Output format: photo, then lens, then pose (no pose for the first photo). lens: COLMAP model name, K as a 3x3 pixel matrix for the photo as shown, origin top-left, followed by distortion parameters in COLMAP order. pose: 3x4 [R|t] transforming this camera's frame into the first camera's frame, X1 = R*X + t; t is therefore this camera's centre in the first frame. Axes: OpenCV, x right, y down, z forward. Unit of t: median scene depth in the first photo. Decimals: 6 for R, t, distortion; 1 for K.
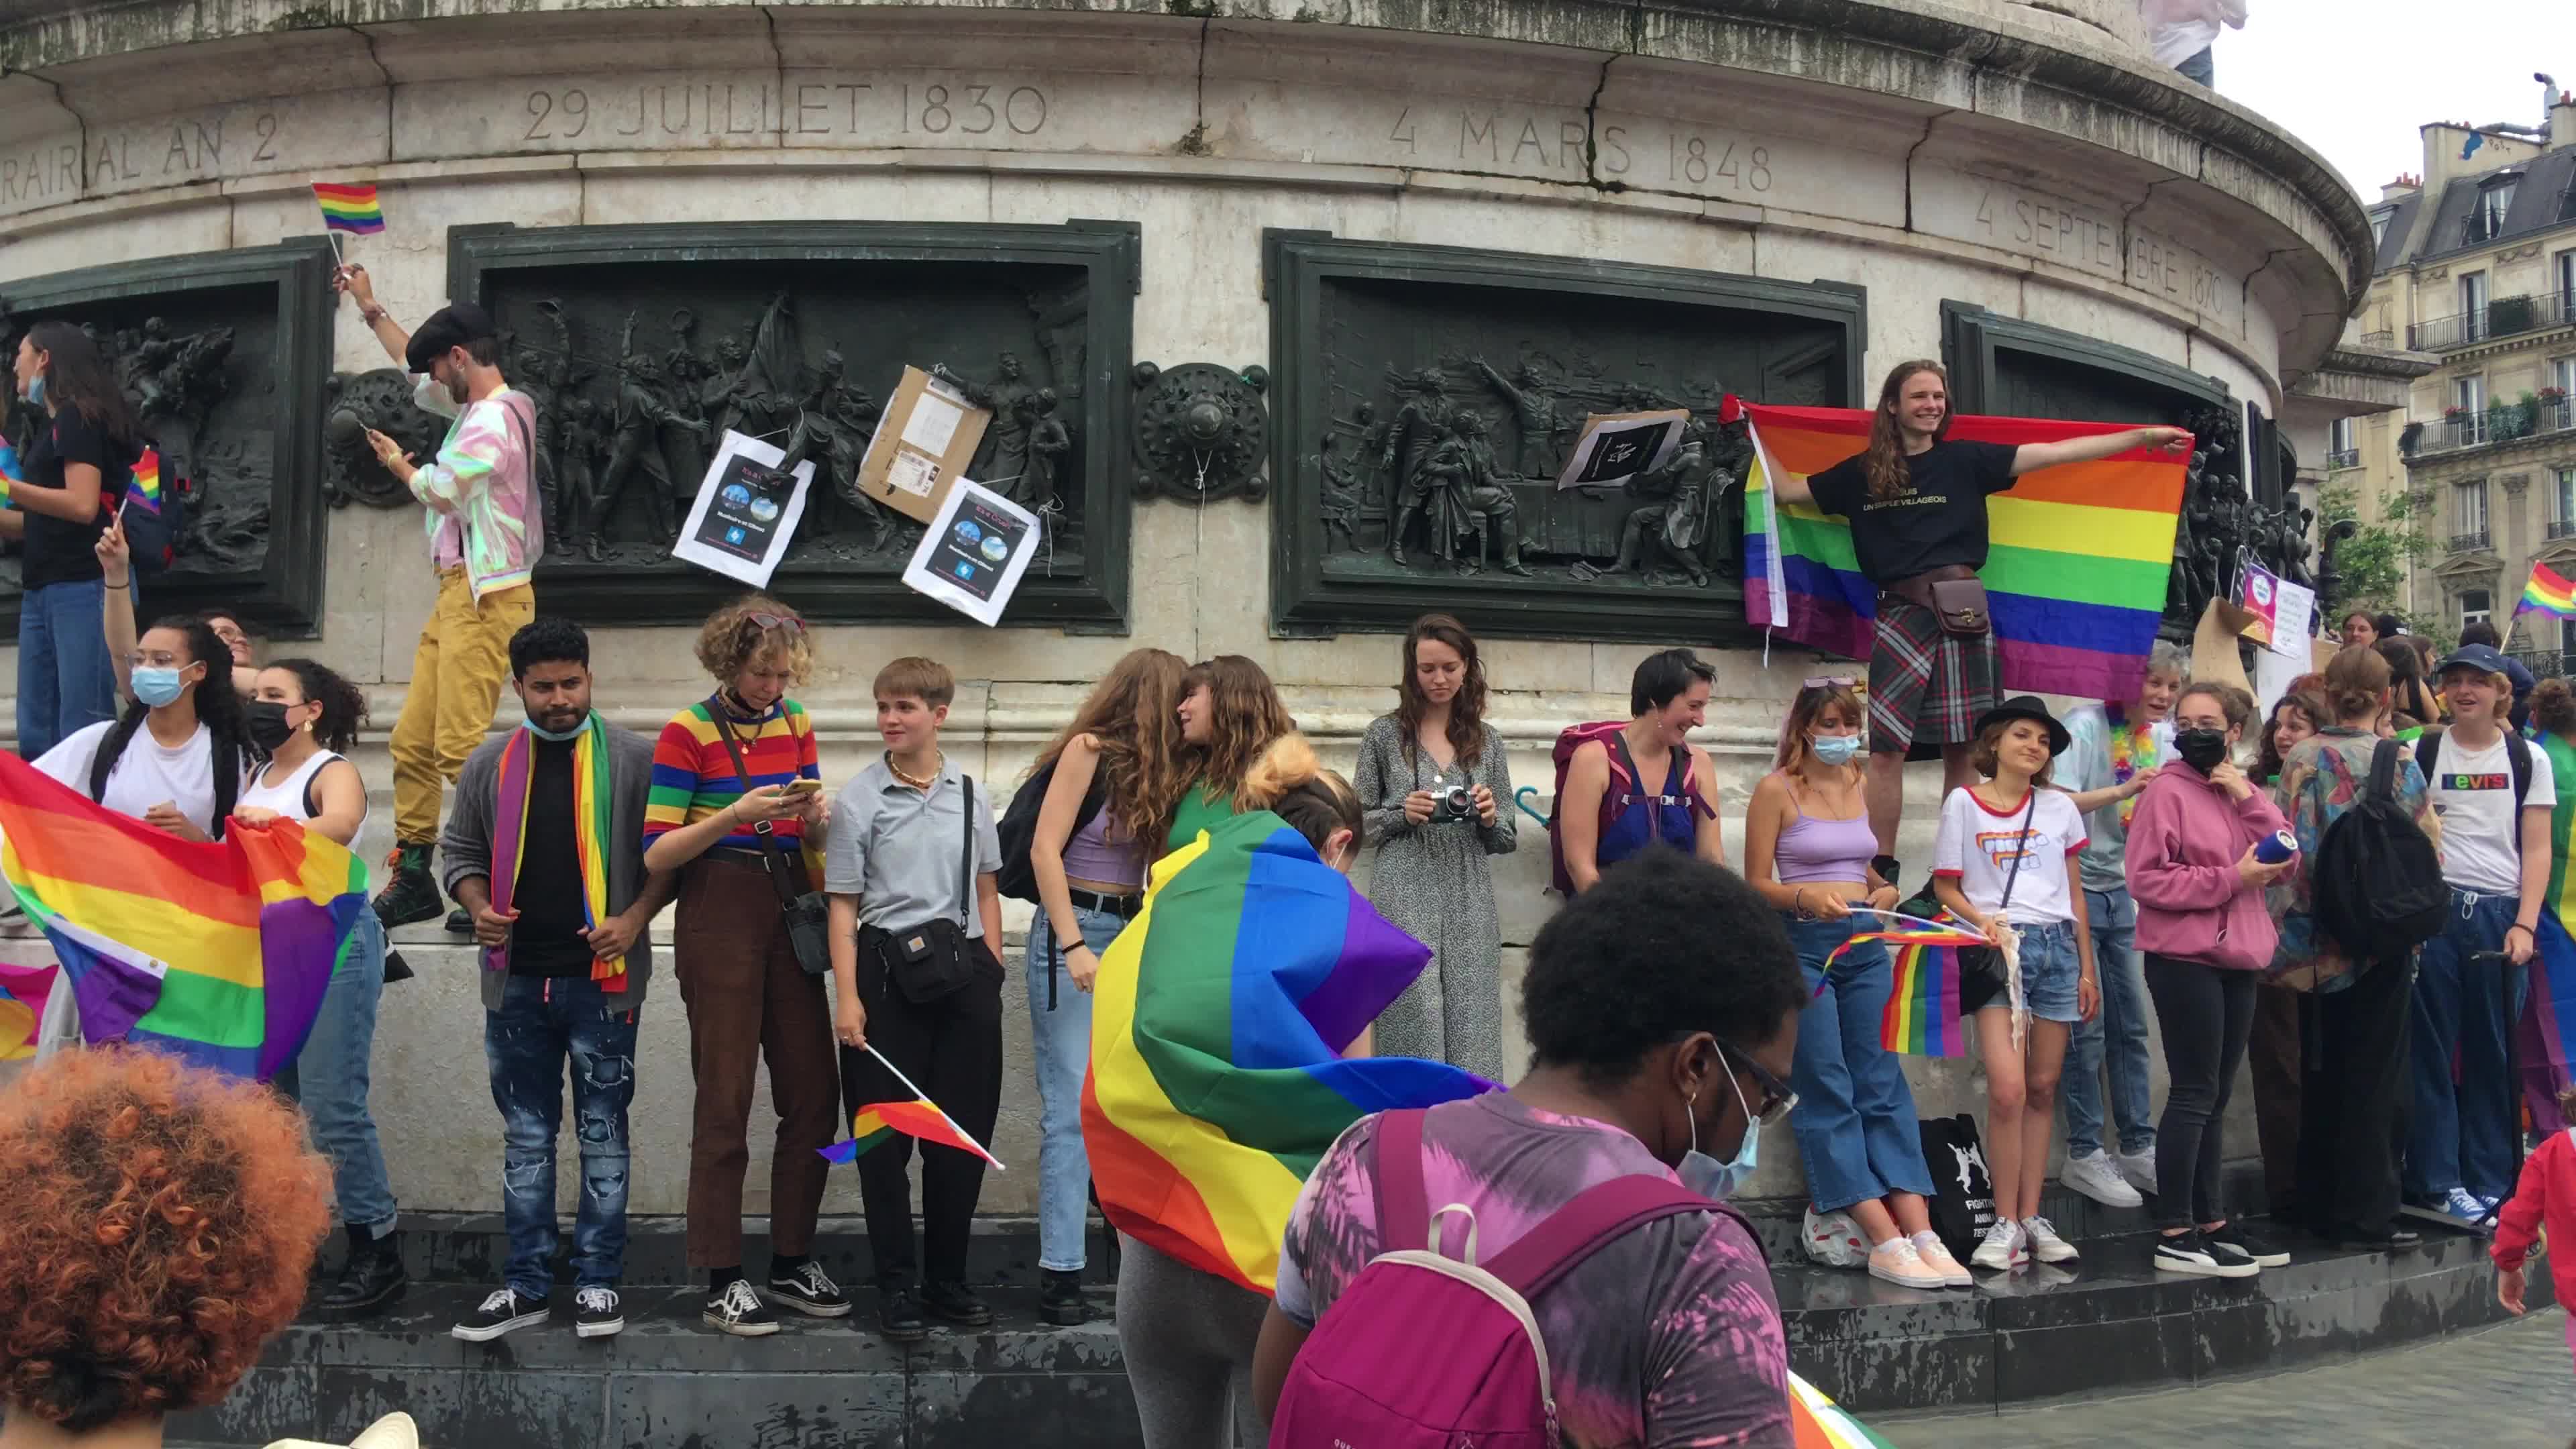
lens RADIAL K [[2221.5, 0, 1286.9], [0, 2221.5, 549.5], [0, 0, 1]] dist [0.125466, -0.196769]
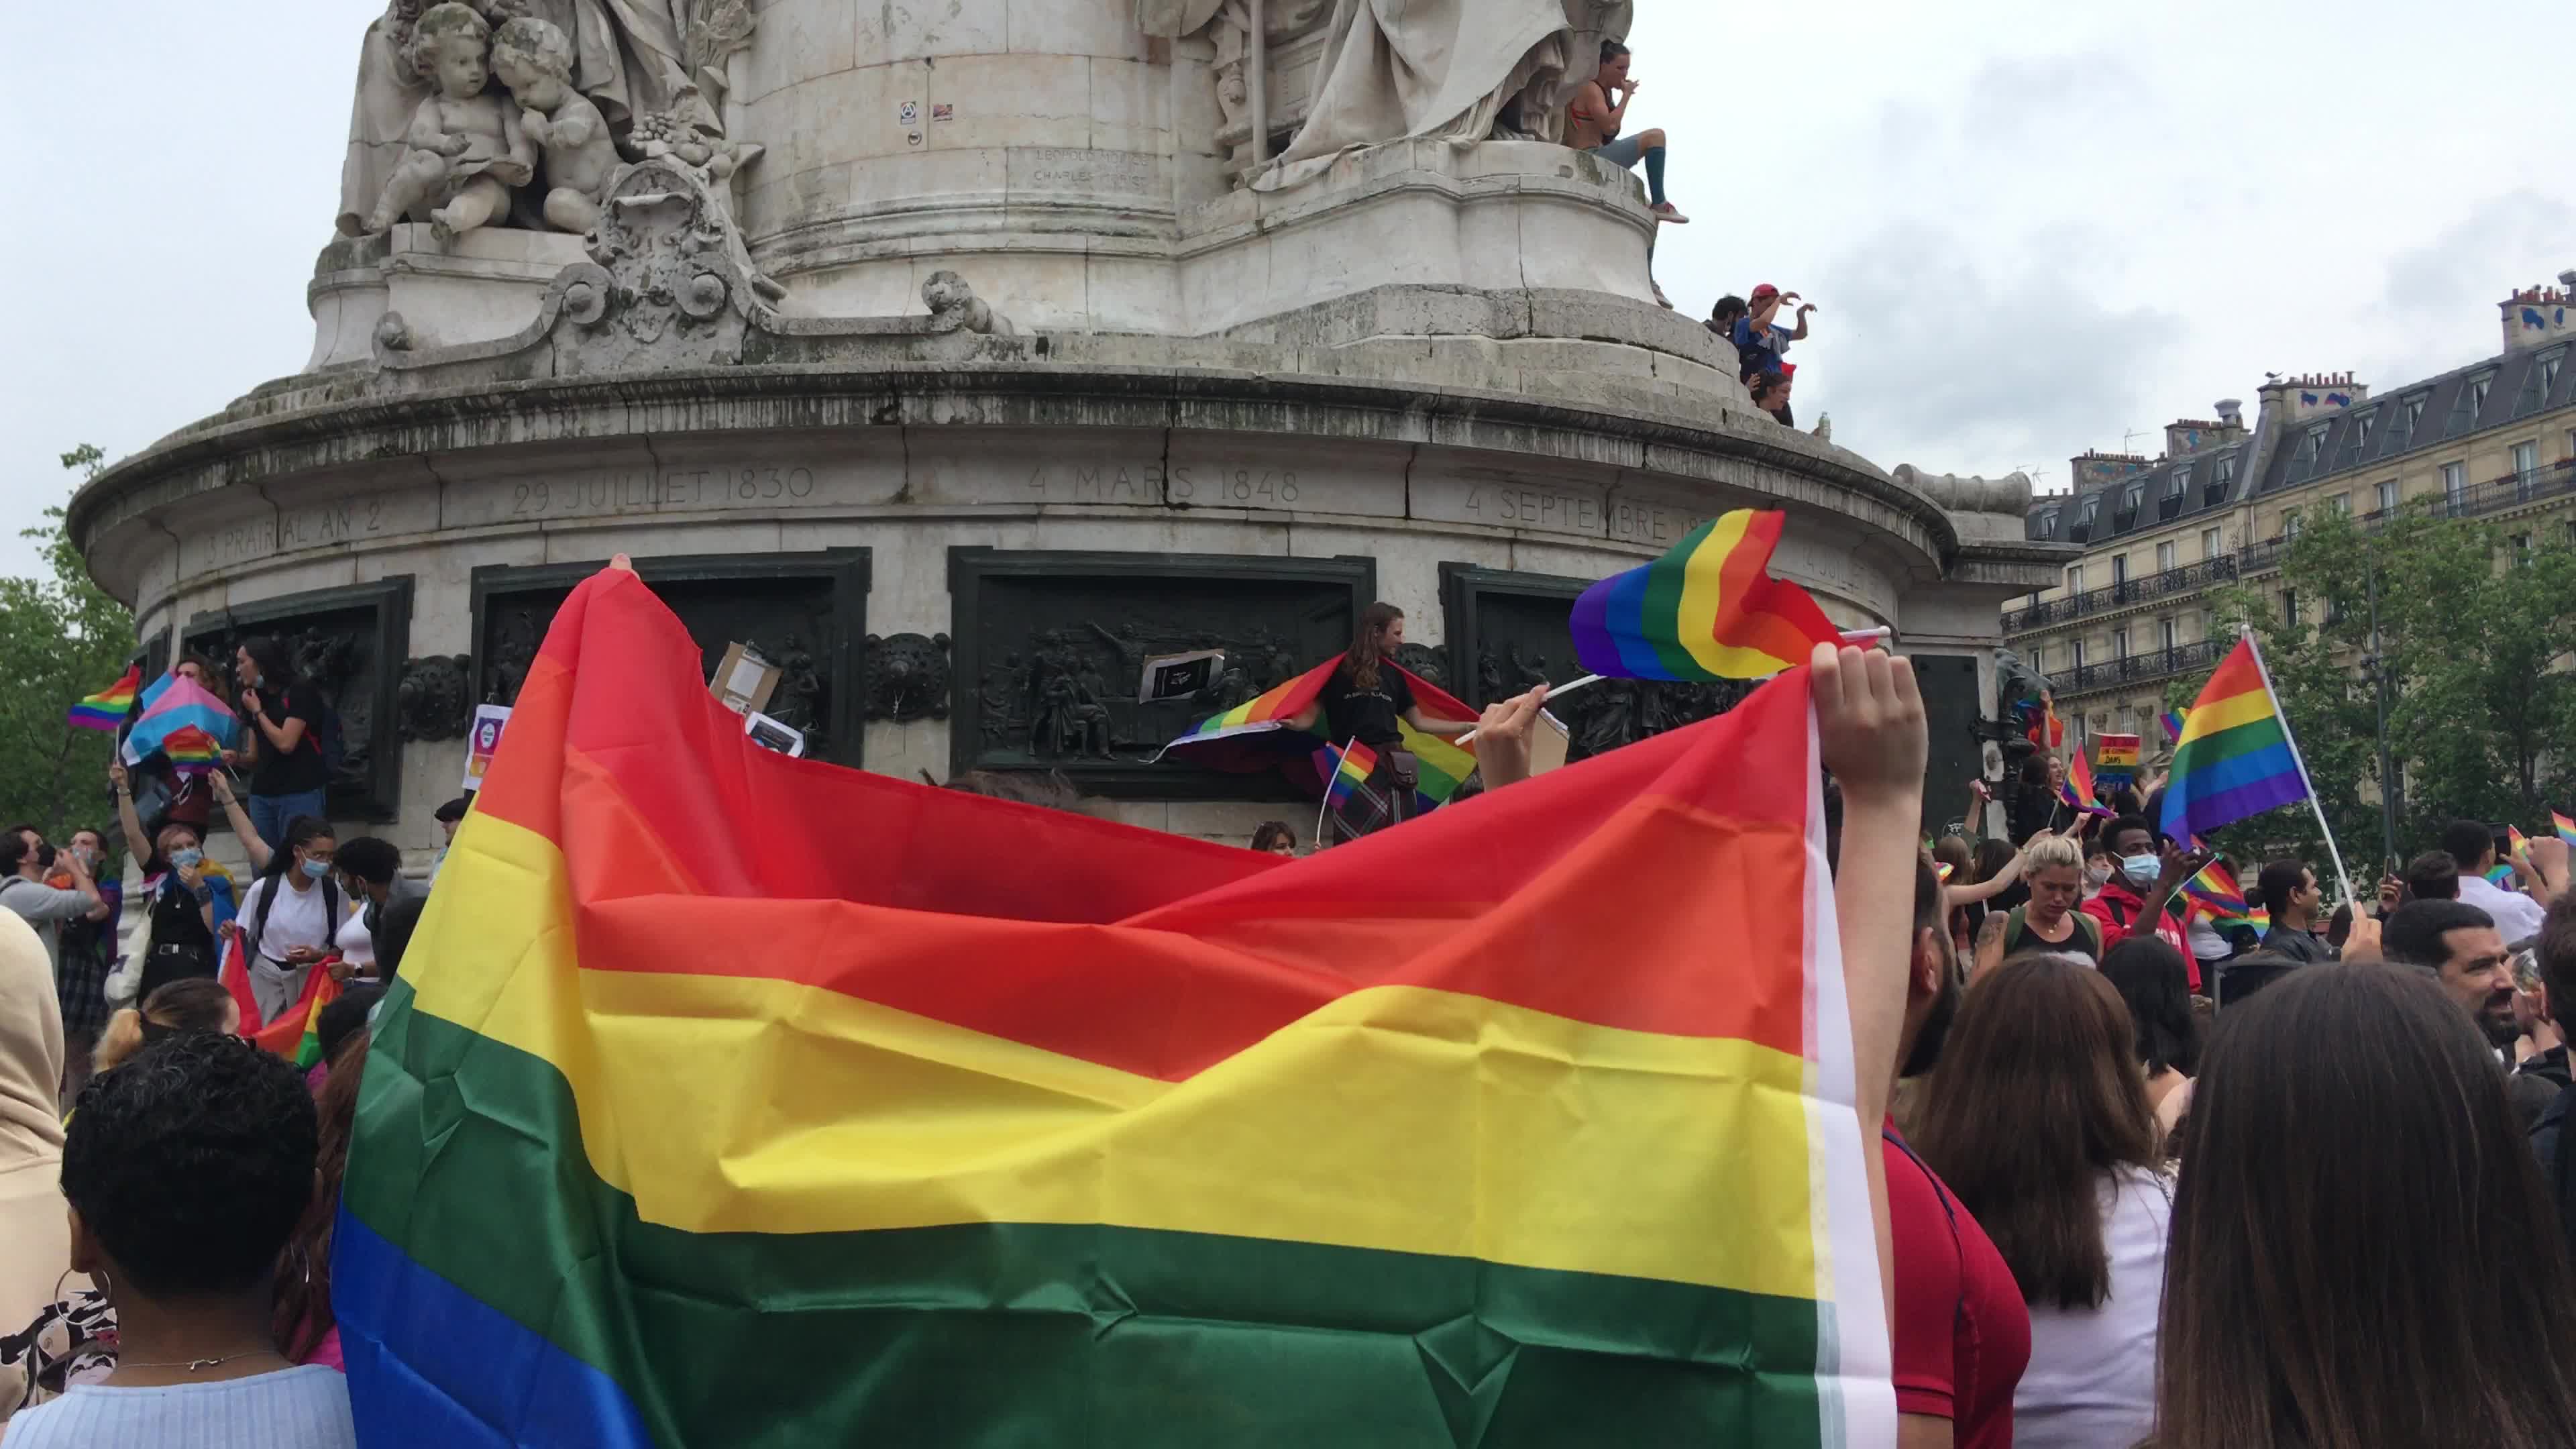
lens RADIAL K [[2221.5, 0, 1286.9], [0, 2221.5, 549.5], [0, 0, 1]] dist [0.125466, -0.196769]
pose [[0.987752, -0.042226, -0.150209, 0.464776], [0.032695, 0.997326, -0.065365, -0.029395], [0.152567, 0.059654, 0.986491, -0.533585]]
